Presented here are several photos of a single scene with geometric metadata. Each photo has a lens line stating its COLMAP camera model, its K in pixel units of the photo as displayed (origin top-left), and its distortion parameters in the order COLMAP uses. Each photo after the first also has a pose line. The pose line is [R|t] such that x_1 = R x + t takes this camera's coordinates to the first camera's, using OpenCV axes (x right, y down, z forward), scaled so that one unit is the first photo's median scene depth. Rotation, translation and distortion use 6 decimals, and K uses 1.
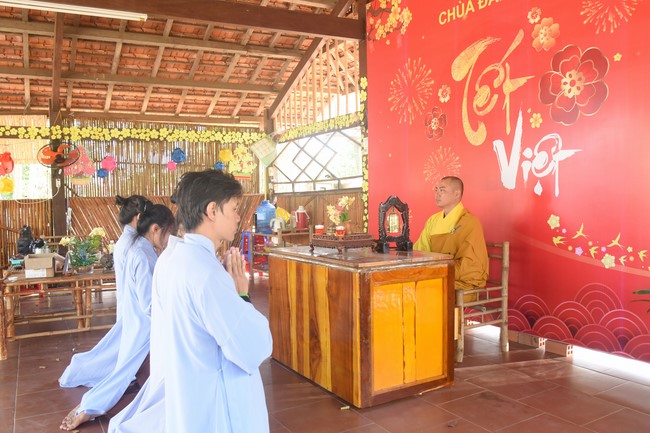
lens RADIAL K [[480.5, 0, 325.0], [0, 480.5, 216.5], [0, 0, 1]] dist [-0.069783, 0.008279]
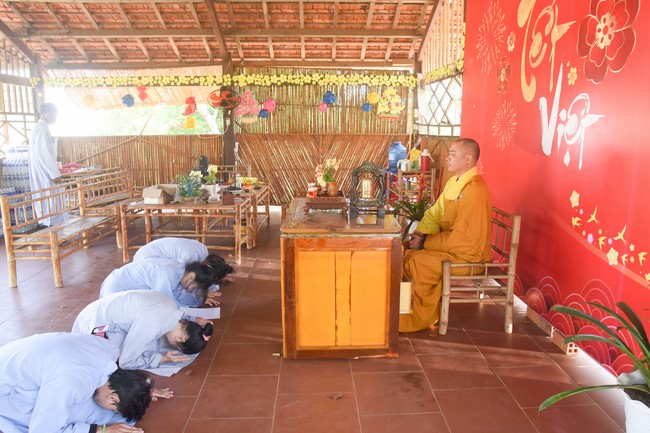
lens RADIAL K [[443.5, 0, 325.6], [0, 443.5, 201.5], [0, 0, 1]] dist [-0.113526, 0.061935]
pose [[0.908667, 0.093102, -0.407010, 0.267213], [-0.043244, 0.990565, 0.130045, -0.044758], [0.415277, -0.100567, 0.904119, 0.081282]]
